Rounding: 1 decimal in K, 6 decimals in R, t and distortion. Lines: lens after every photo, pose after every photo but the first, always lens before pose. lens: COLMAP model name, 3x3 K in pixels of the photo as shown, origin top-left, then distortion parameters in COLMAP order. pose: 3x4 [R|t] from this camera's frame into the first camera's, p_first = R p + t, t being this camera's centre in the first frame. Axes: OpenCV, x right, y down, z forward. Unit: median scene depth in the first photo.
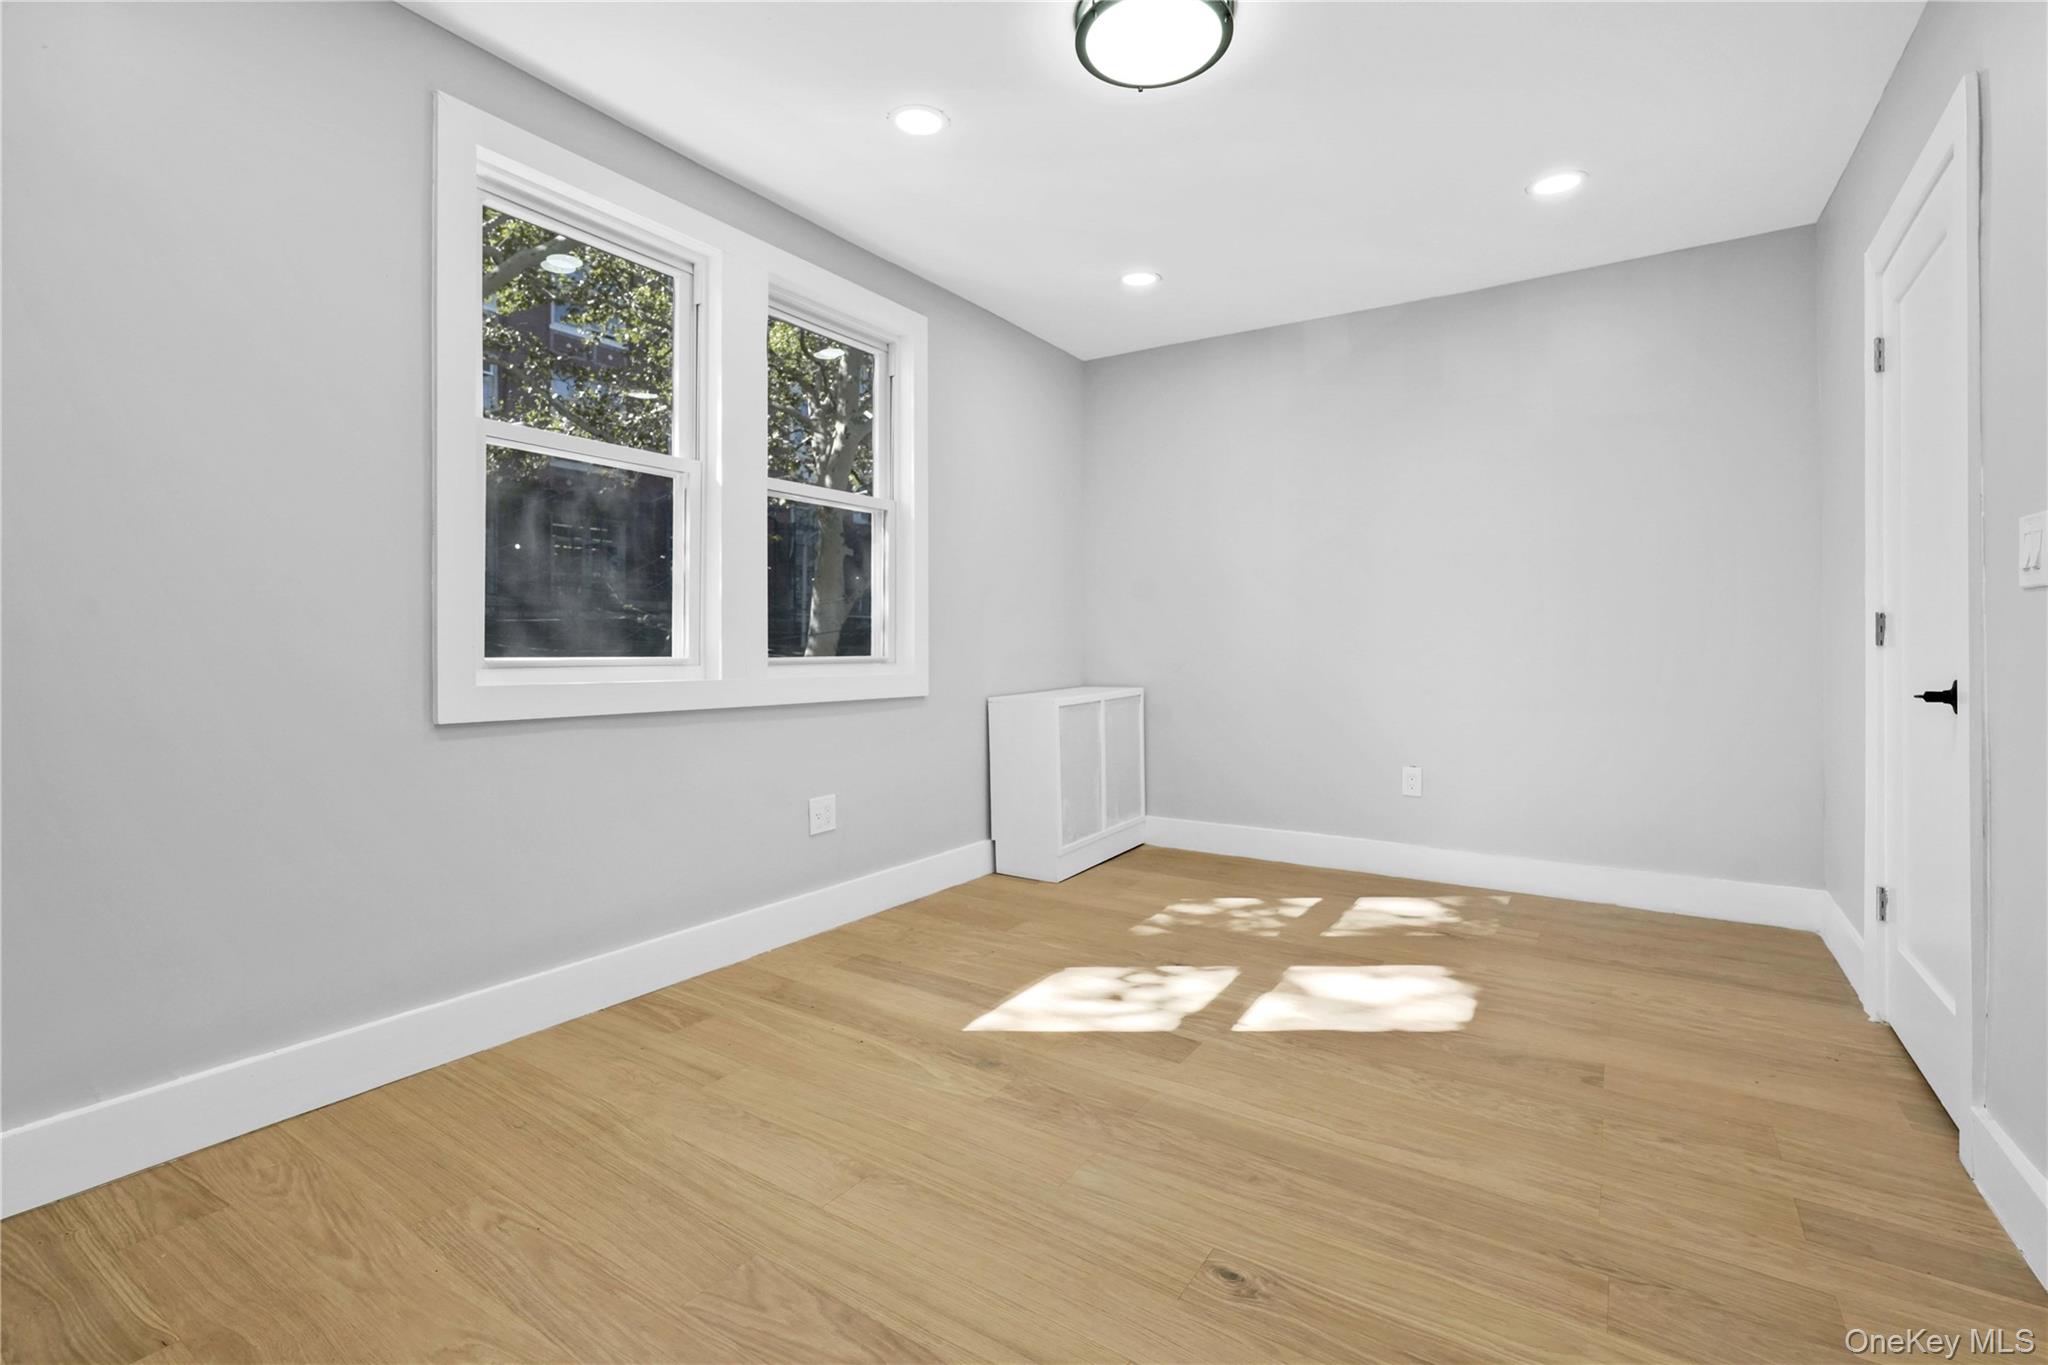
lens RADIAL K [[958.1, 0, 1000.4], [0, 958.1, 641.9], [0, 0, 1]] dist [-0.018466, 0.009036]
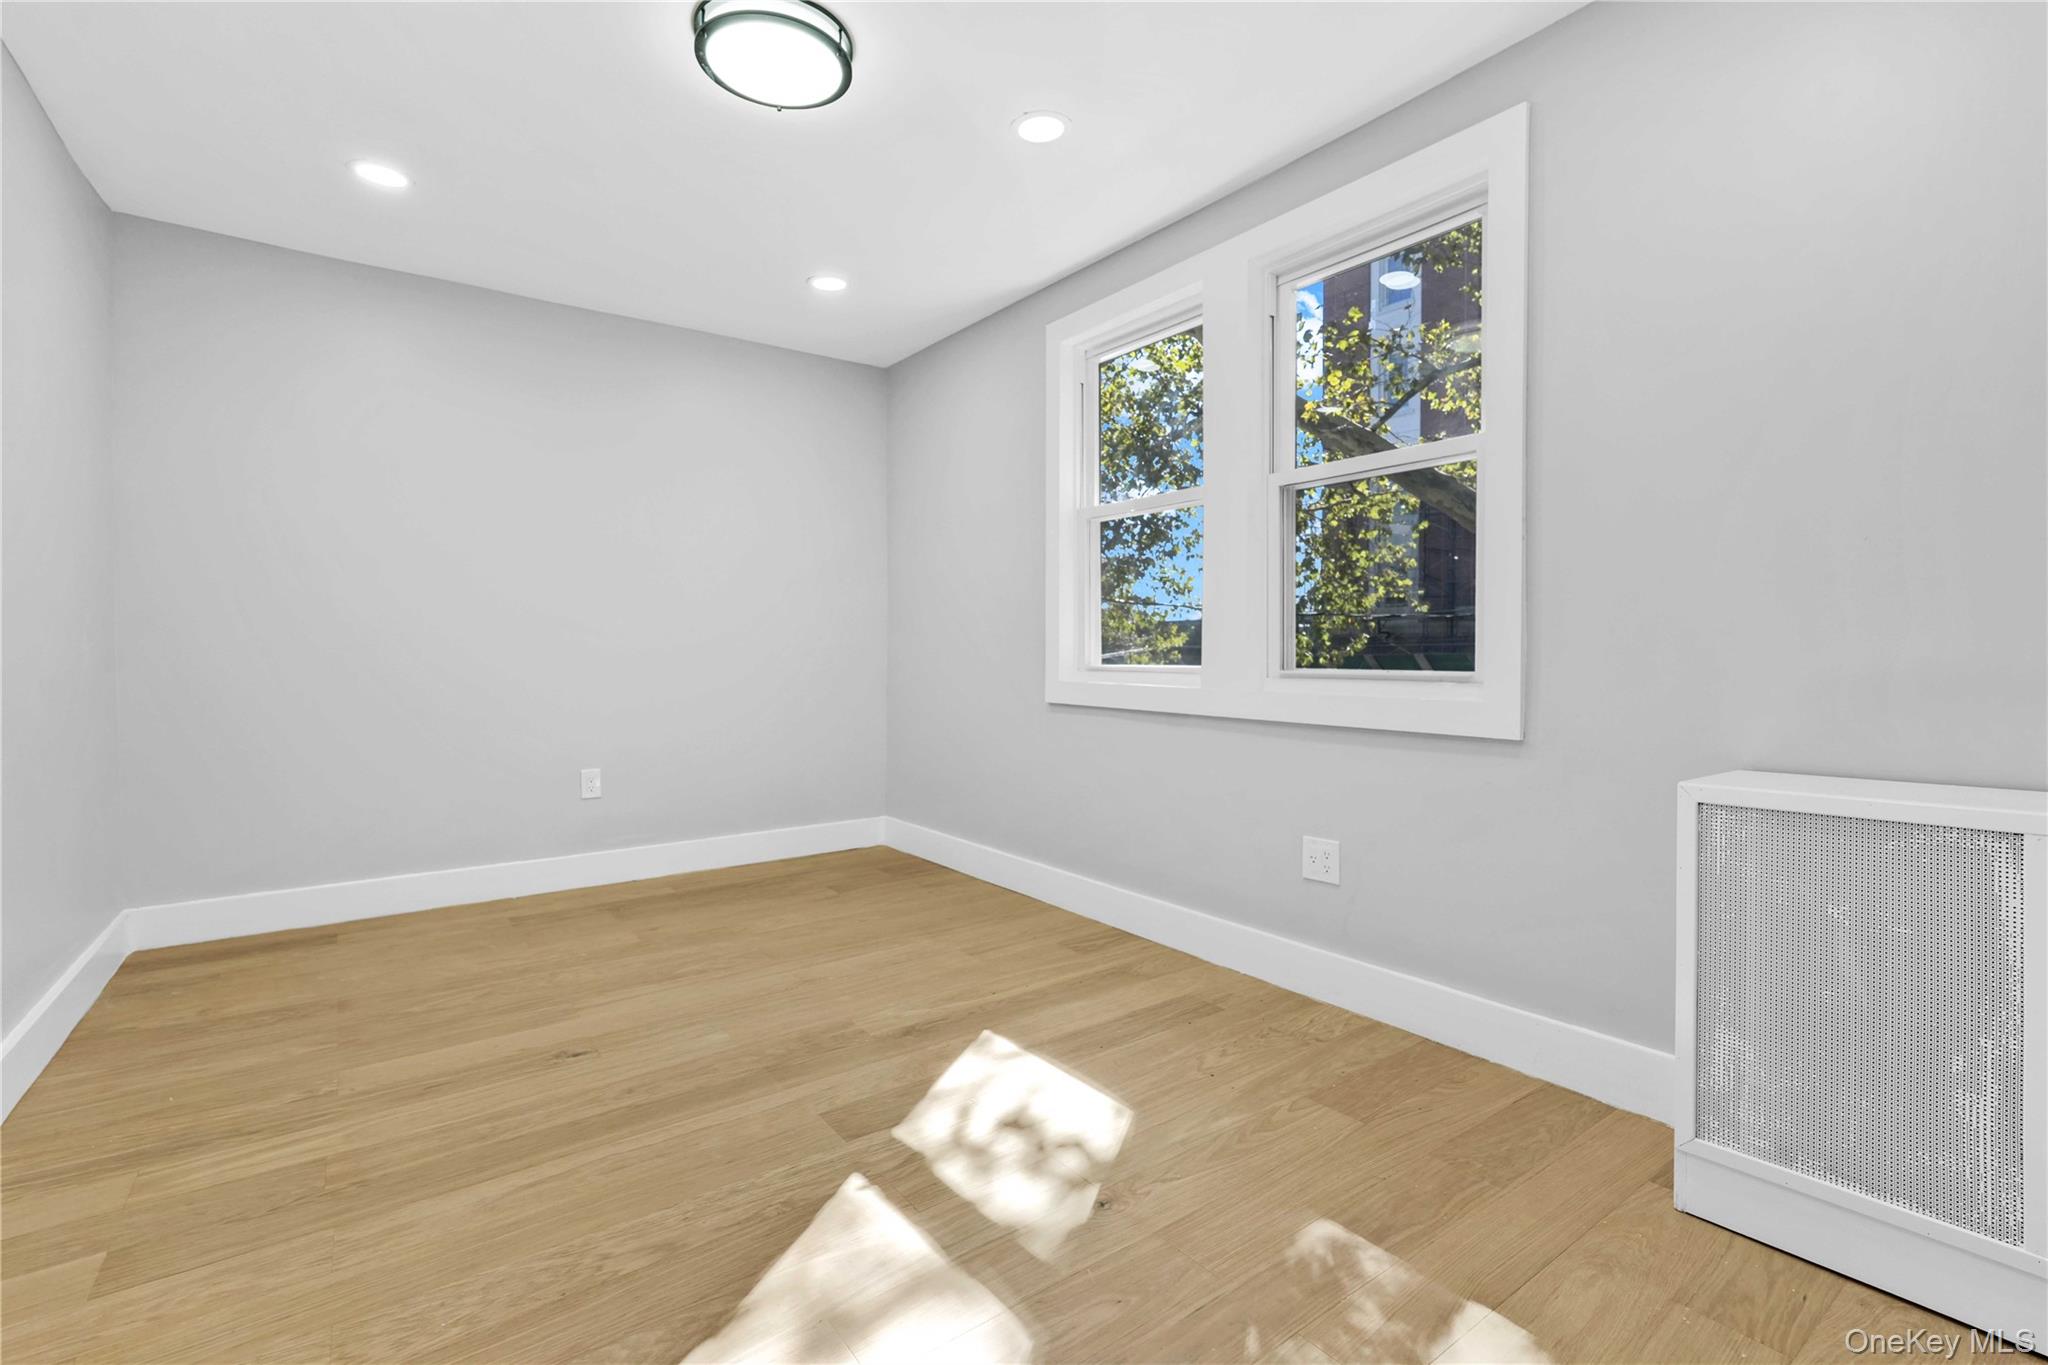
lens RADIAL K [[907.5, 0, 1001.8], [0, 907.5, 670.8], [0, 0, 1]] dist [-0.016921, 0.008576]
pose [[-0.355190, 0.015656, -0.934663, 0.843197], [0.001398, 0.999868, 0.016216, 0.004694], [0.934793, 0.004453, -0.355164, 1.336897]]
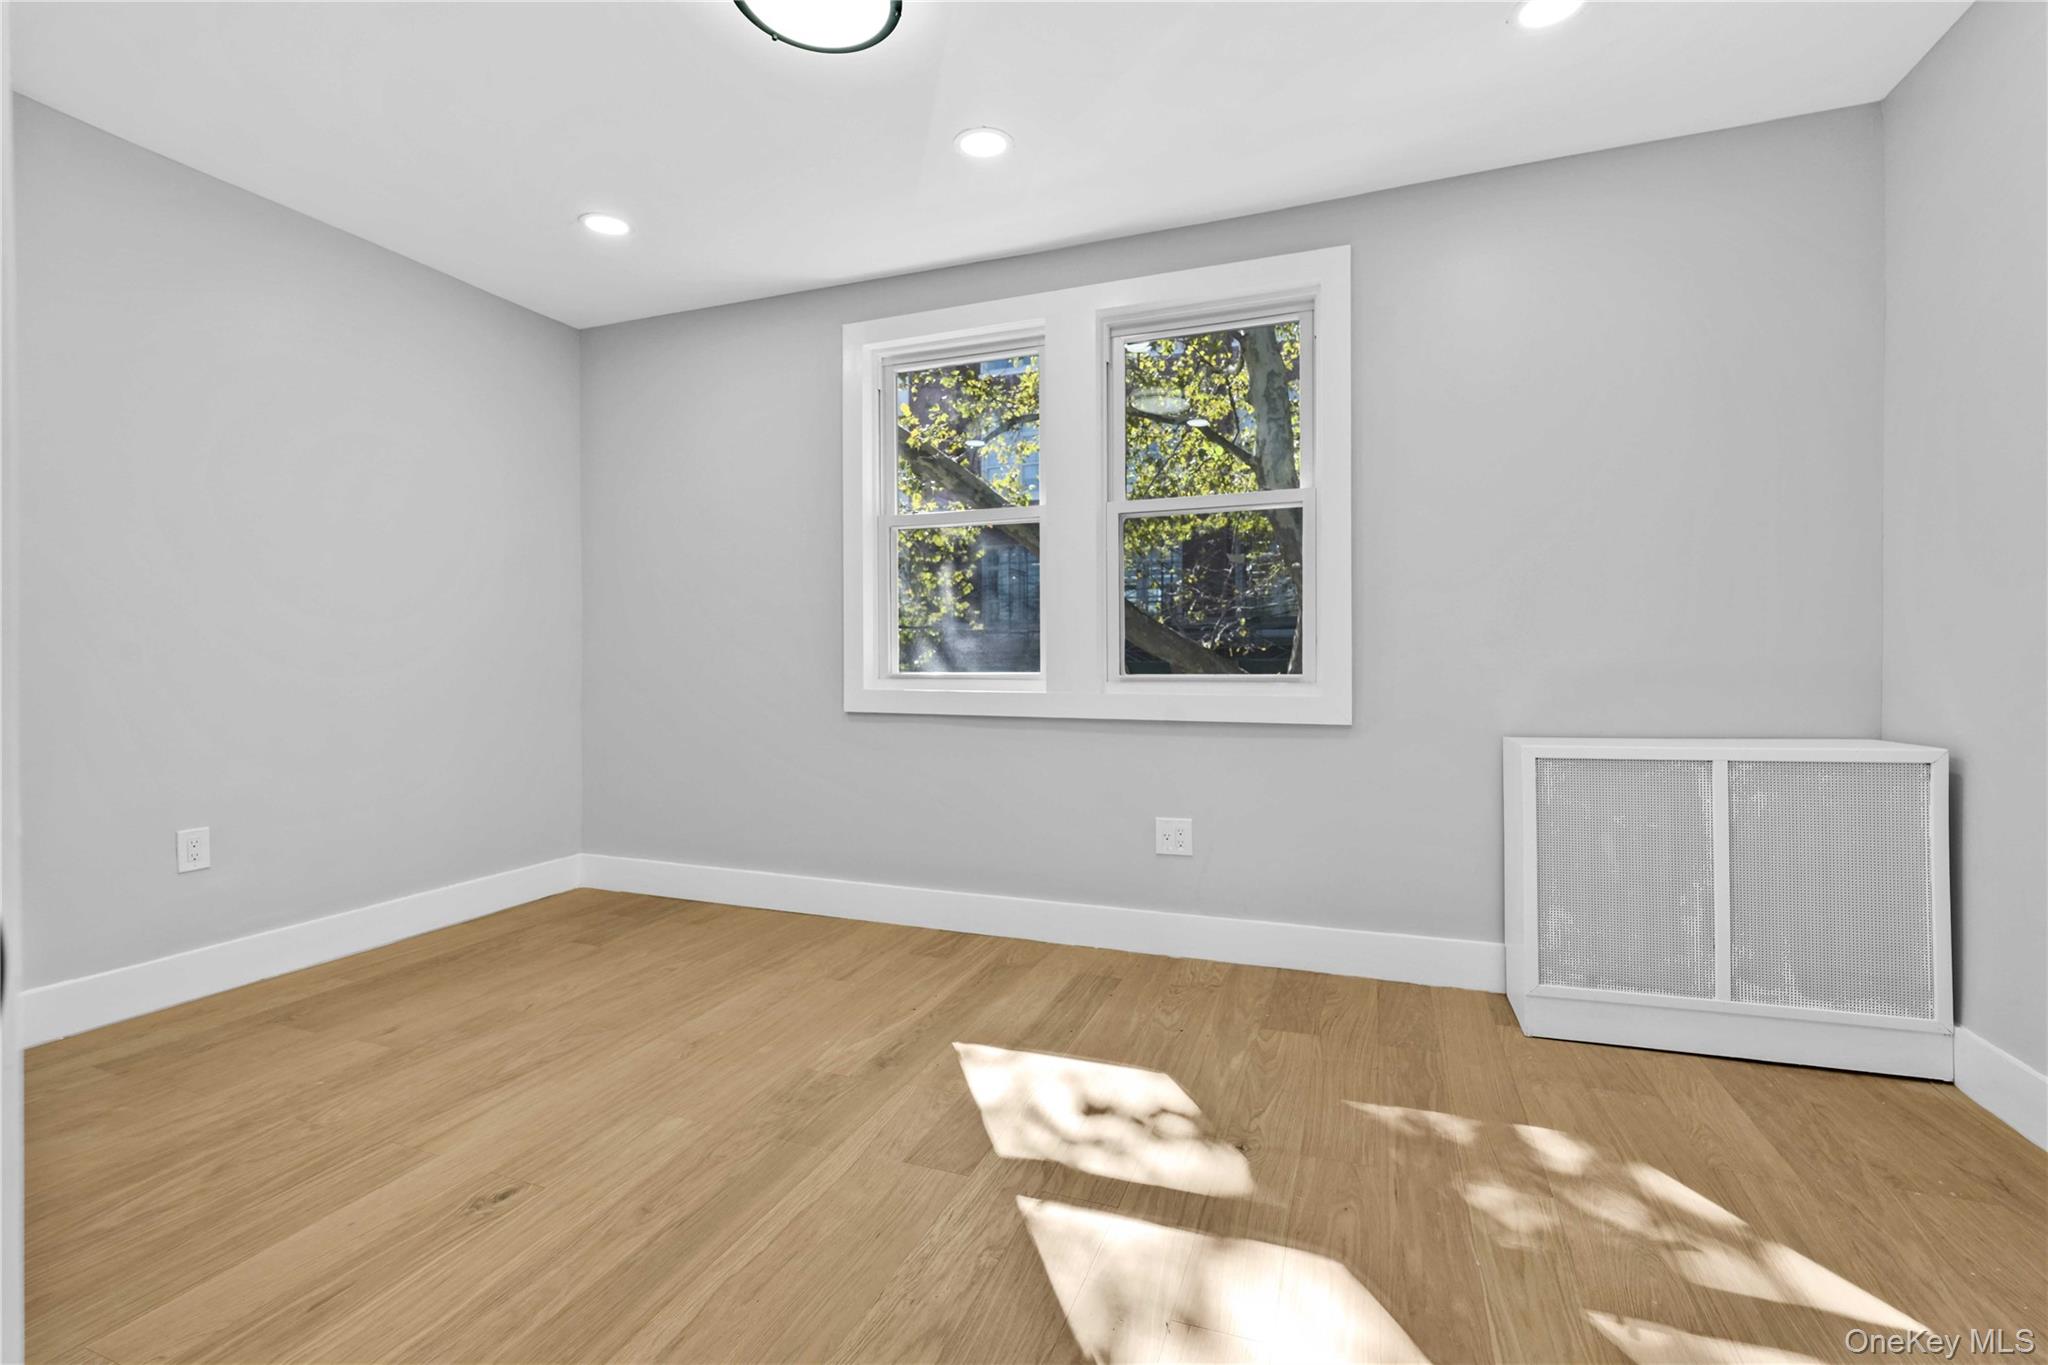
lens RADIAL K [[907.5, 0, 1001.8], [0, 907.5, 670.8], [0, 0, 1]] dist [-0.016921, 0.008576]
pose [[0.204018, 0.003236, -0.978962, 0.888101], [0.004504, 0.999981, 0.004244, 0.010470], [0.978957, -0.005275, 0.204000, 0.842953]]
